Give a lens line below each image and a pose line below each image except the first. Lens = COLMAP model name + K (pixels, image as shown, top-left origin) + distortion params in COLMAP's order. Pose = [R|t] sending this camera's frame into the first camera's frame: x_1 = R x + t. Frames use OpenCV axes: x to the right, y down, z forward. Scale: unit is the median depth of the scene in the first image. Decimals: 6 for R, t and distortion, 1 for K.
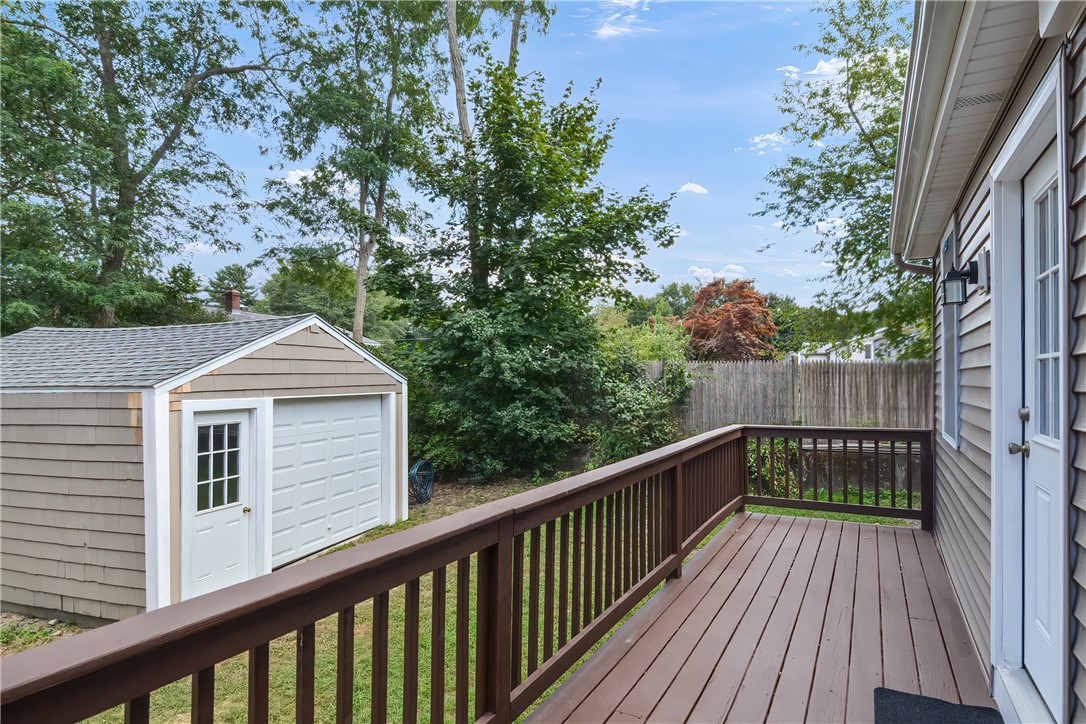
lens RADIAL K [[538.0, 0, 543.8], [0, 538.0, 370.4], [0, 0, 1]] dist [-0.048917, -0.000268]
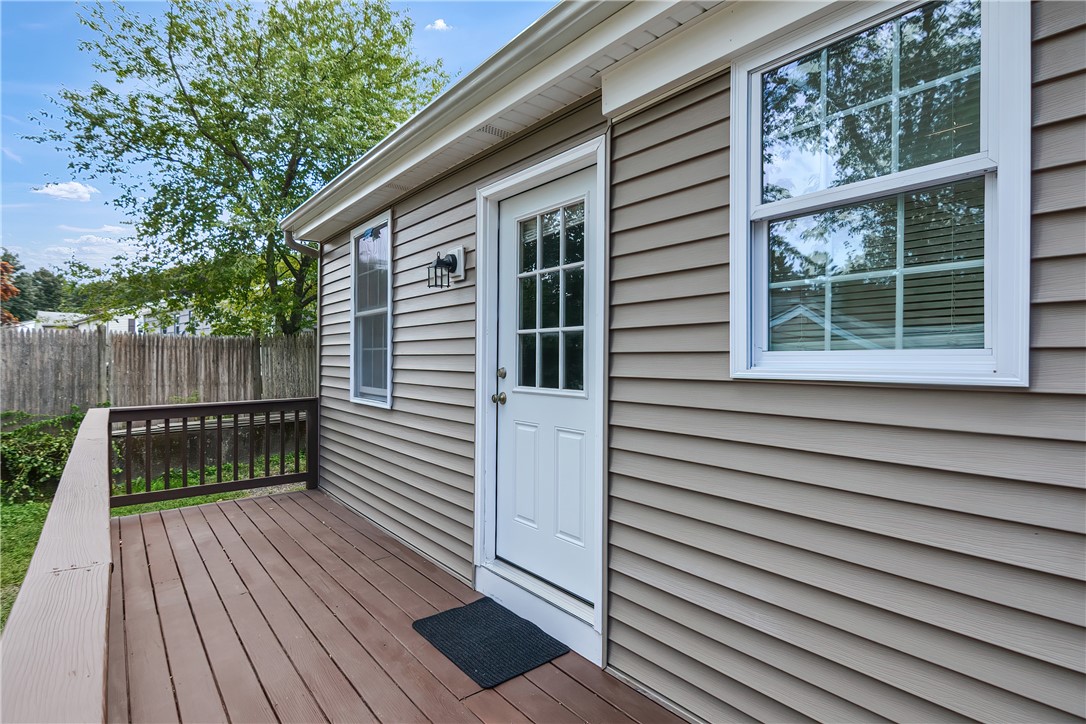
lens RADIAL K [[538.0, 0, 543.8], [0, 538.0, 370.4], [0, 0, 1]] dist [-0.048917, -0.000268]
pose [[0.330634, -0.018022, 0.943587, -0.069749], [-0.020948, 0.999431, 0.026429, 0.007493], [-0.943527, -0.028504, 0.330068, 0.079183]]
